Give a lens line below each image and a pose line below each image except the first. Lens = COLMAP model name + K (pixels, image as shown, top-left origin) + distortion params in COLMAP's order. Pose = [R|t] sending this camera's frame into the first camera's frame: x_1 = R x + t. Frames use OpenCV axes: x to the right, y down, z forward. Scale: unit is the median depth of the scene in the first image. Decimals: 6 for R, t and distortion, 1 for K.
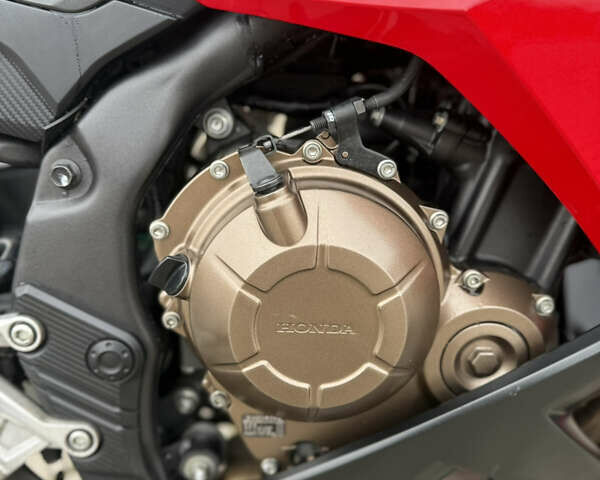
lens RADIAL K [[548.3, 0, 300.0], [0, 548.3, 240.0], [0, 0, 1]] dist [0.068541, 0.001302]
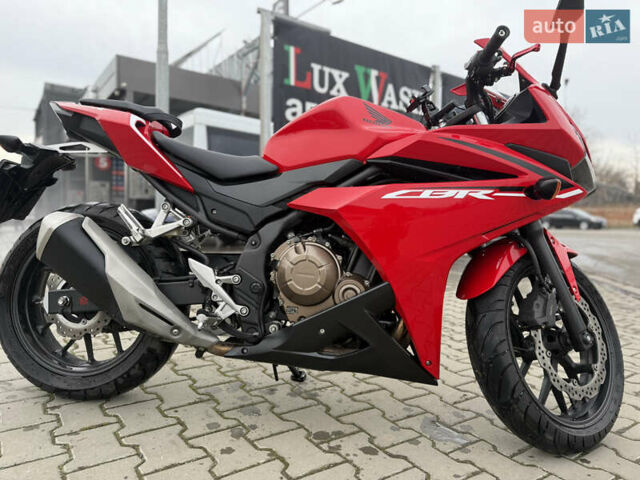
lens RADIAL K [[453.2, 0, 320.0], [0, 453.2, 240.0], [0, 0, 1]] dist [0.035756, -0.001925]
pose [[0.987824, 0.065128, -0.141284, 0.593965], [-0.112403, 0.926644, -0.358742, 1.100648], [0.107556, 0.370255, 0.922683, -2.244122]]
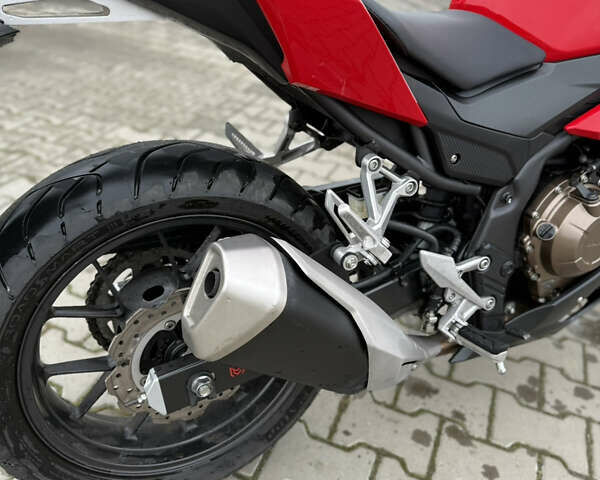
lens RADIAL K [[548.3, 0, 300.0], [0, 548.3, 240.0], [0, 0, 1]] dist [0.068541, 0.001302]
pose [[0.896961, -0.146923, 0.416984, -2.426749], [0.076143, 0.980410, 0.181655, -0.478529], [-0.435504, -0.131187, 0.890576, -0.871215]]
